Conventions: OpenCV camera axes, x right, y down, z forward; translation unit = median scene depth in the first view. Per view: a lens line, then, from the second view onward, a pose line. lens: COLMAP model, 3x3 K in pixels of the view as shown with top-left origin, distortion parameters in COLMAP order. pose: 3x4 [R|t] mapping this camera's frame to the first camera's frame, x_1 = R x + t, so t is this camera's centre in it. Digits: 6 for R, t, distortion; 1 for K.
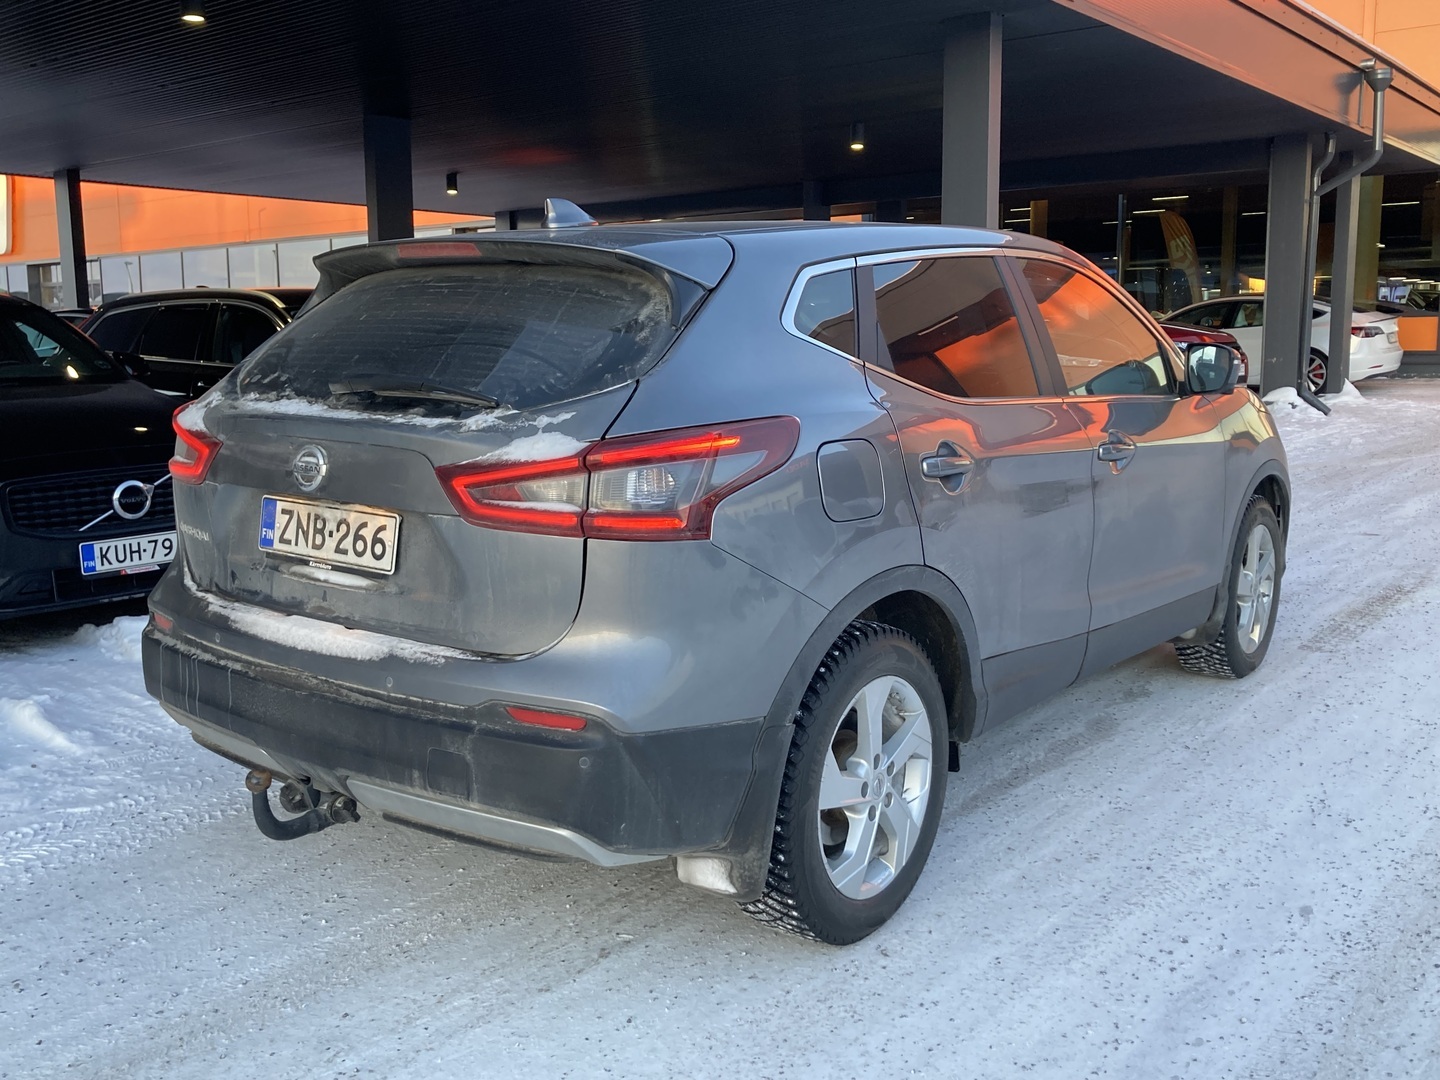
lens RADIAL K [[1376.3, 0, 721.8], [0, 1376.3, 542.7], [0, 0, 1]] dist [0.001471, 0.000000]
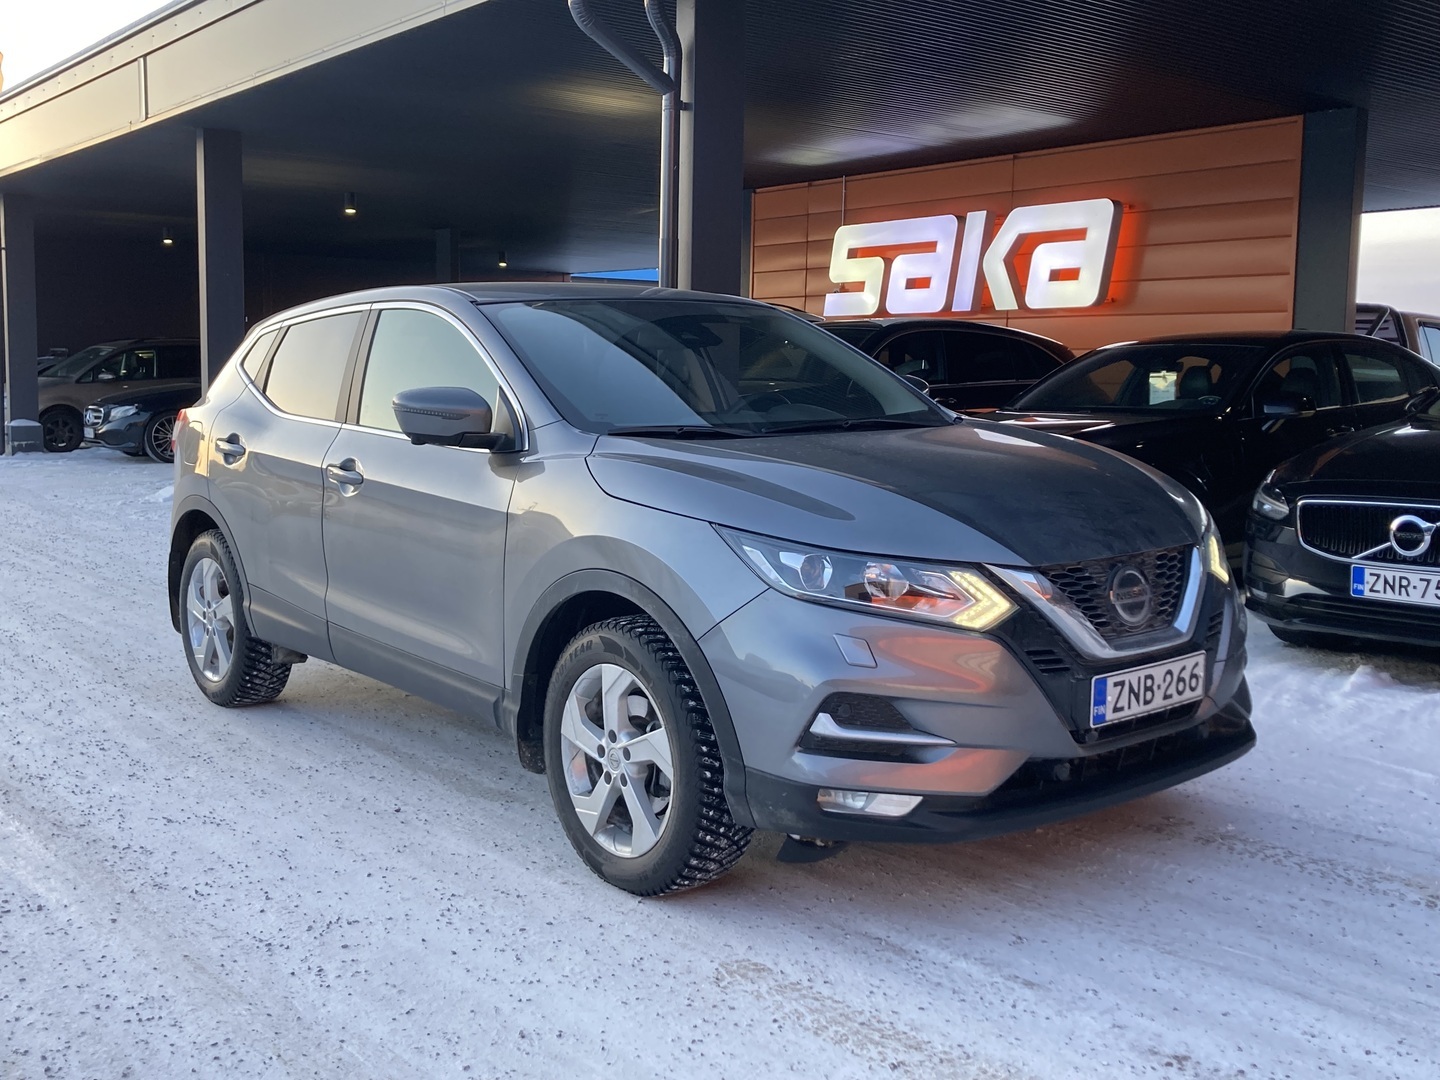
lens RADIAL K [[1474.4, 0, 721.8], [0, 1474.4, 537.4], [0, 0, 1]] dist [0.021417, 0.000000]
pose [[-0.223683, 0.133349, -0.965497, 1.270719], [-0.140772, 0.975790, 0.167384, -0.249836], [0.964442, 0.173356, -0.199496, 1.388392]]
